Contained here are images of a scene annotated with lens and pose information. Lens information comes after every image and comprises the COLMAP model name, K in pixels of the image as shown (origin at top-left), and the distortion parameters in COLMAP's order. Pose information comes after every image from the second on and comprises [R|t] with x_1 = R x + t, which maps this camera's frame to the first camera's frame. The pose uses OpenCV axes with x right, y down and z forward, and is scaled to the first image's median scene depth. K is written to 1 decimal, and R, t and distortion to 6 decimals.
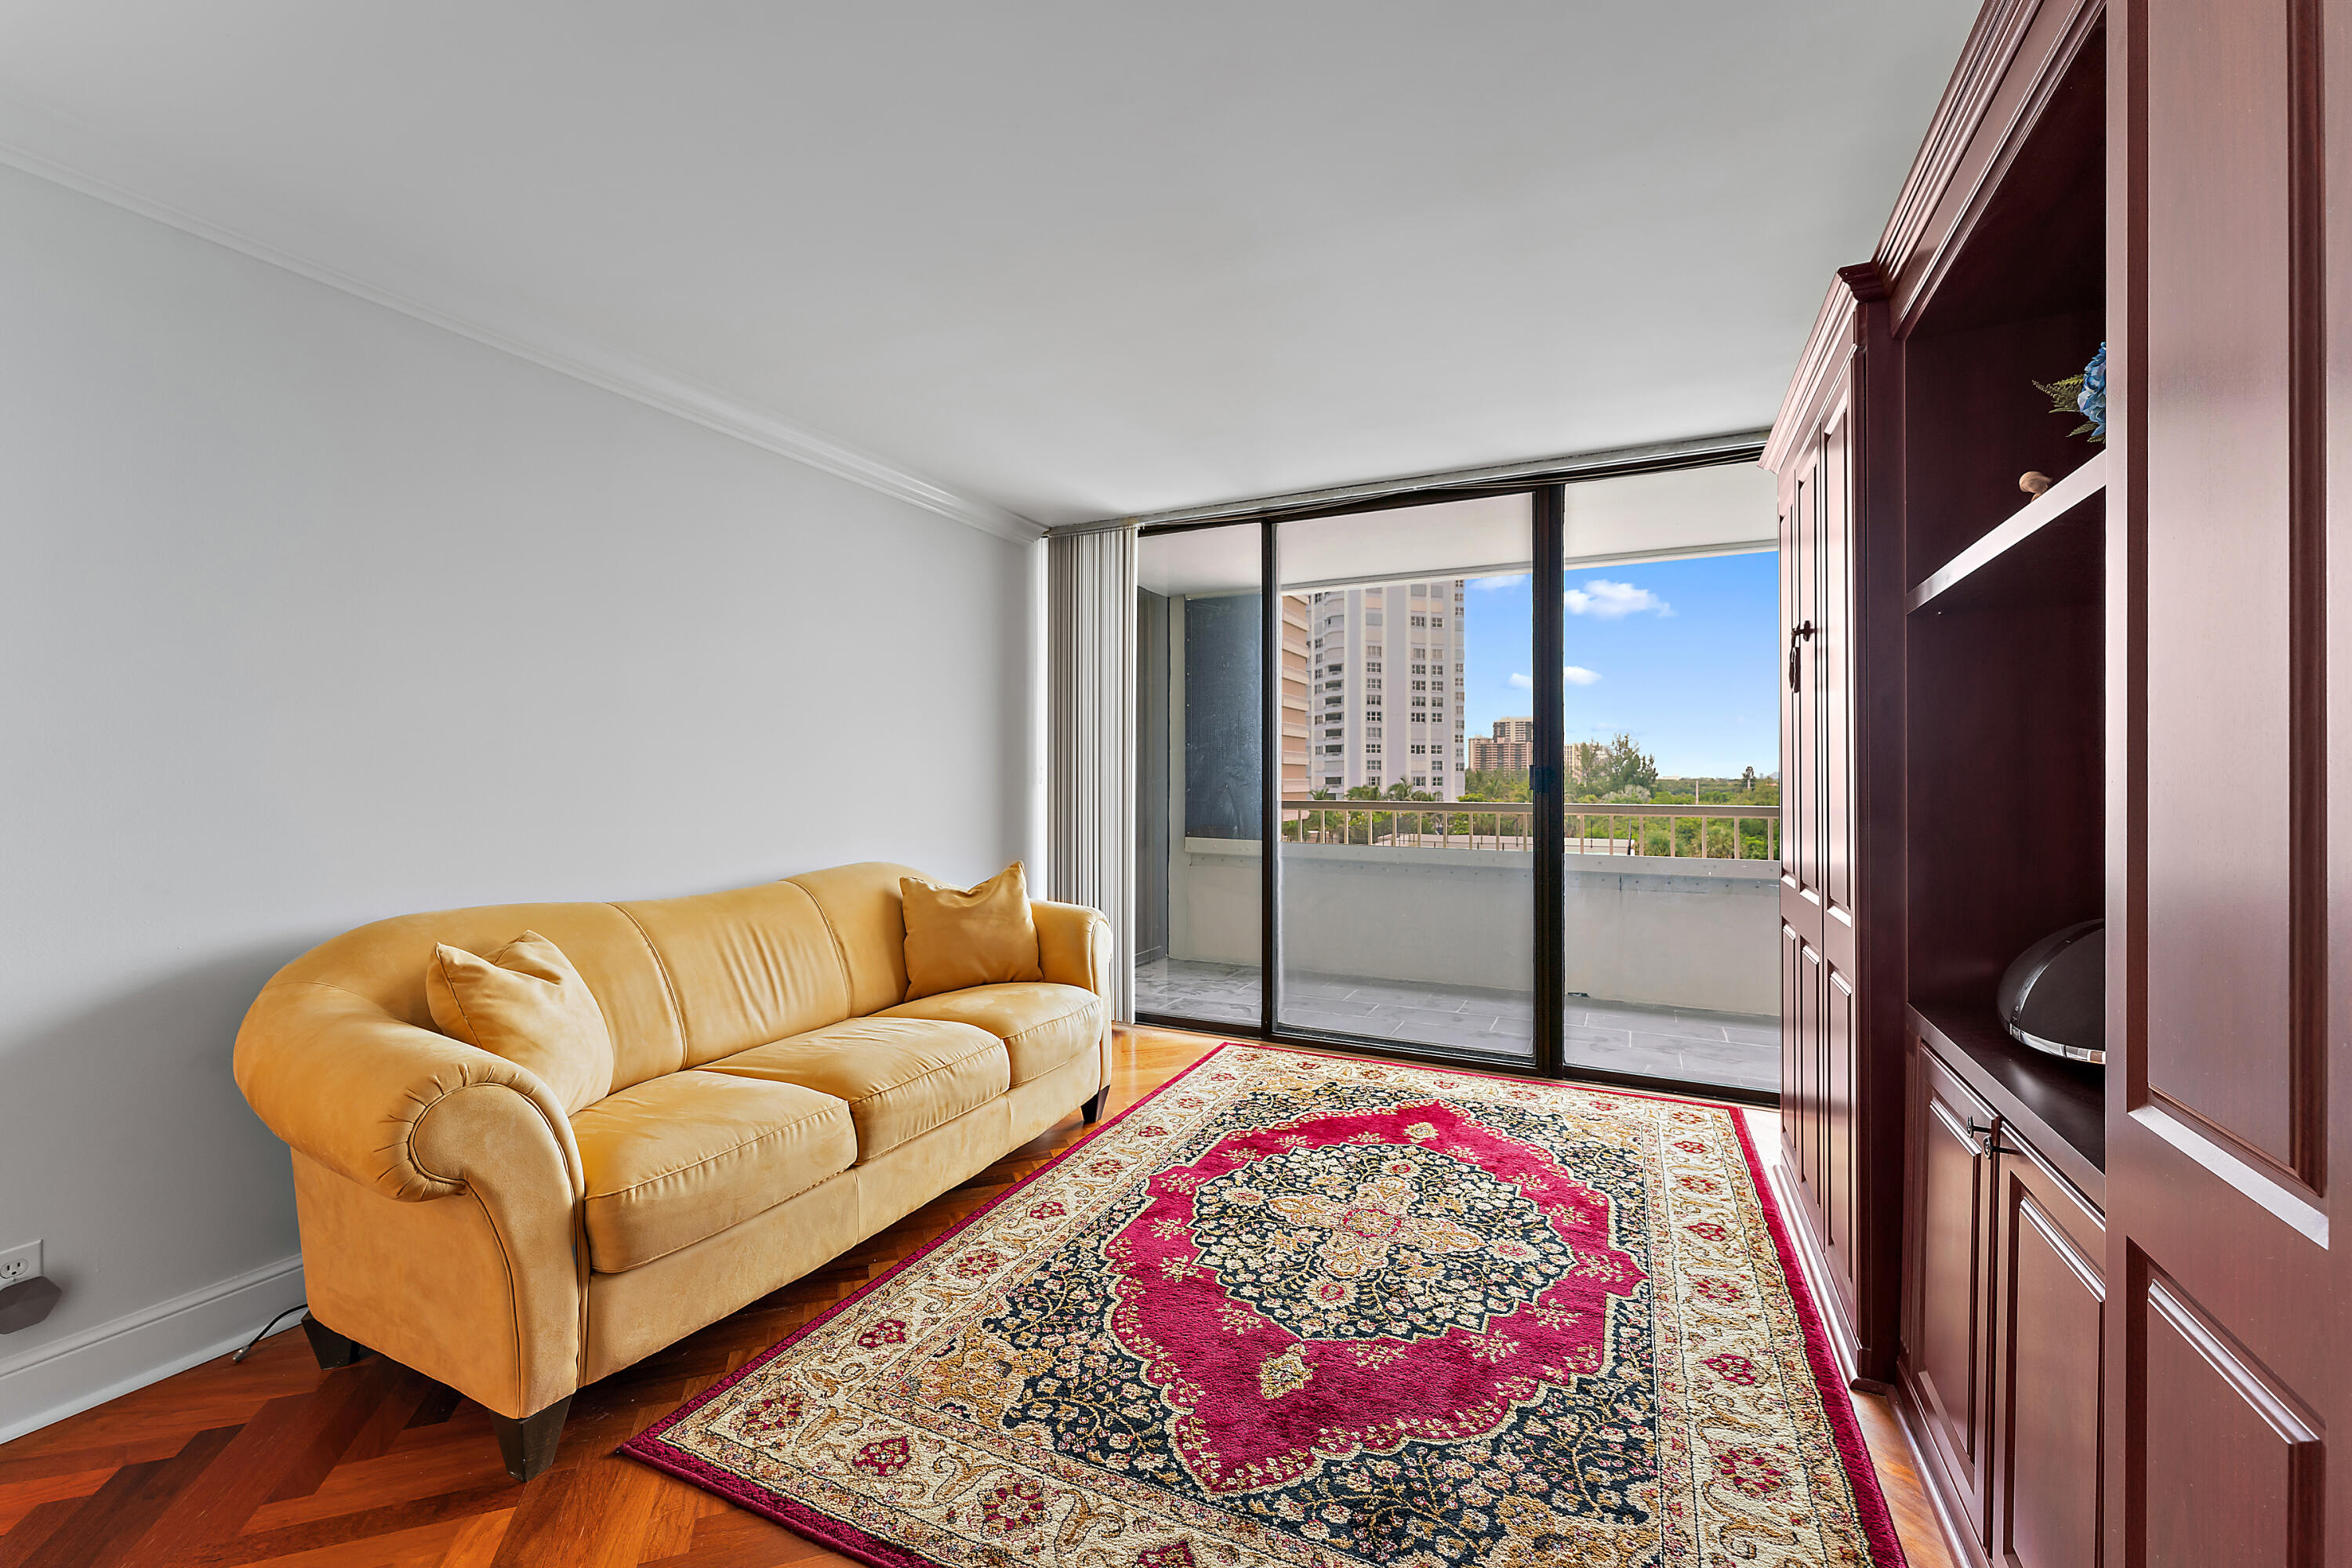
lens RADIAL K [[938.0, 0, 1180.3], [0, 938.0, 783.1], [0, 0, 1]] dist [0.000412, 0.000178]
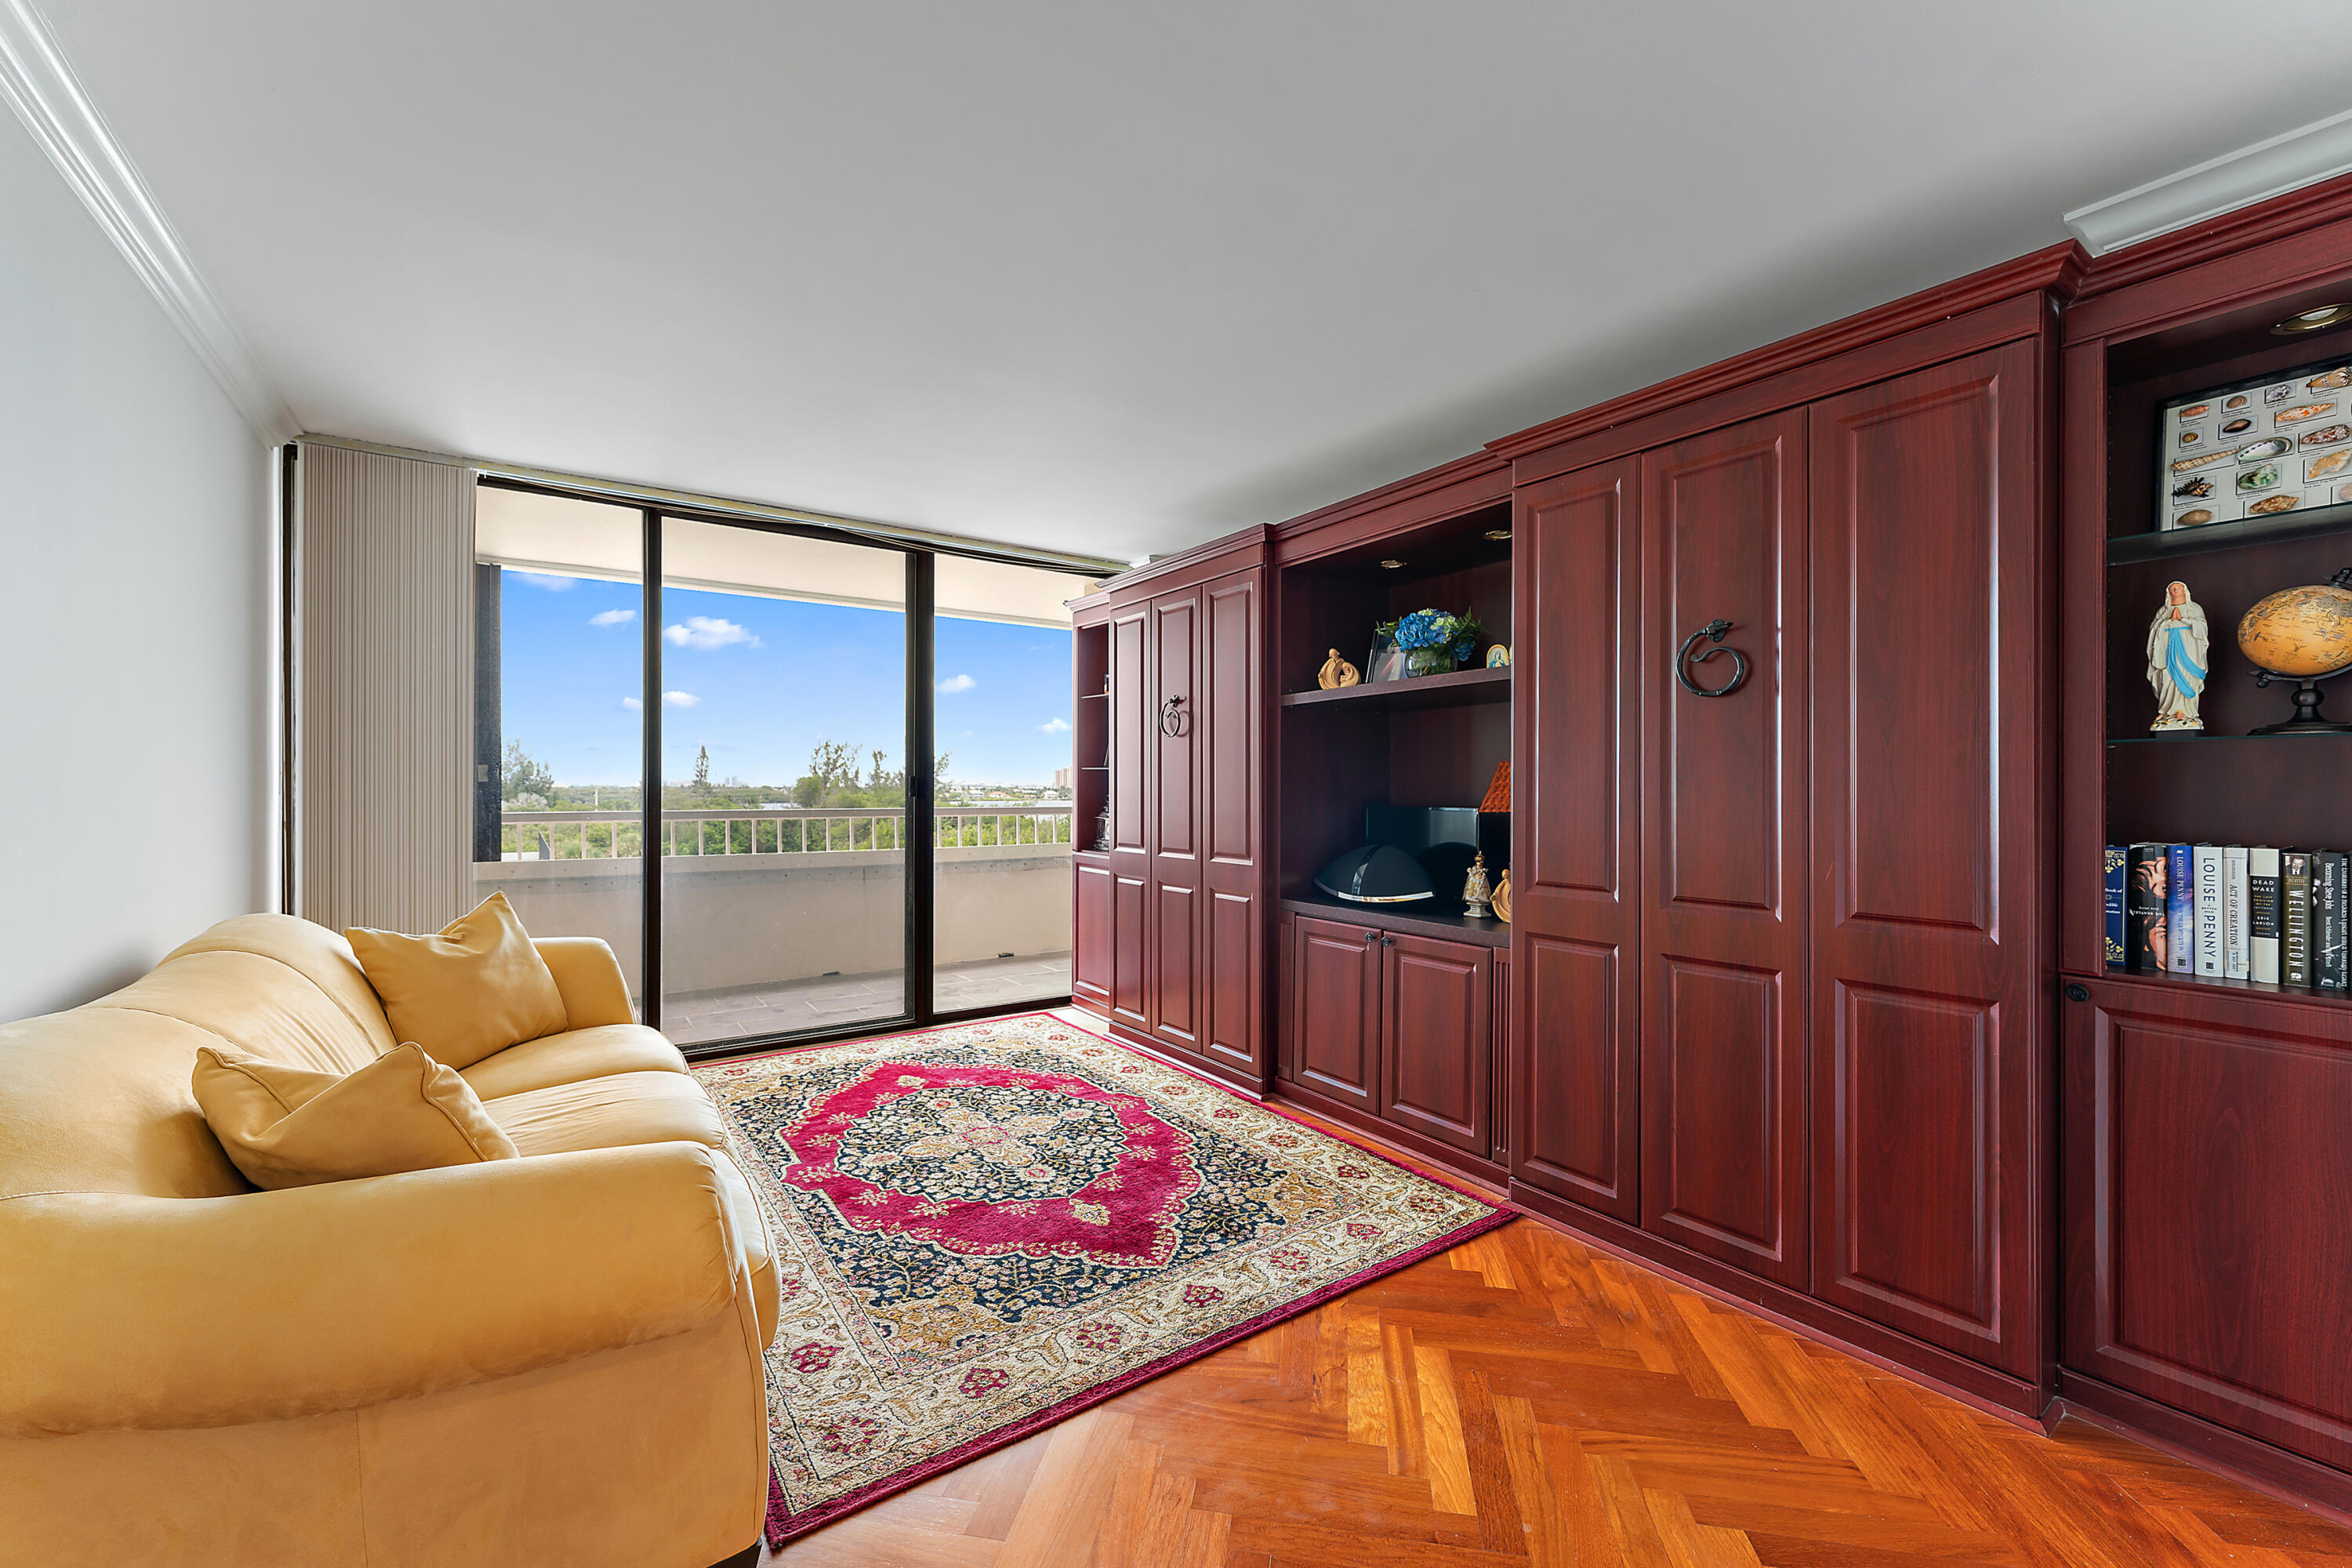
lens RADIAL K [[938.0, 0, 1174.6], [0, 938.0, 789.9], [0, 0, 1]] dist [0.000412, 0.000178]
pose [[0.488183, -0.000127, 0.872741, -0.467683], [0.001264, 0.999999, -0.000561, -0.000817], [-0.872740, 0.001377, 0.488183, 0.090985]]
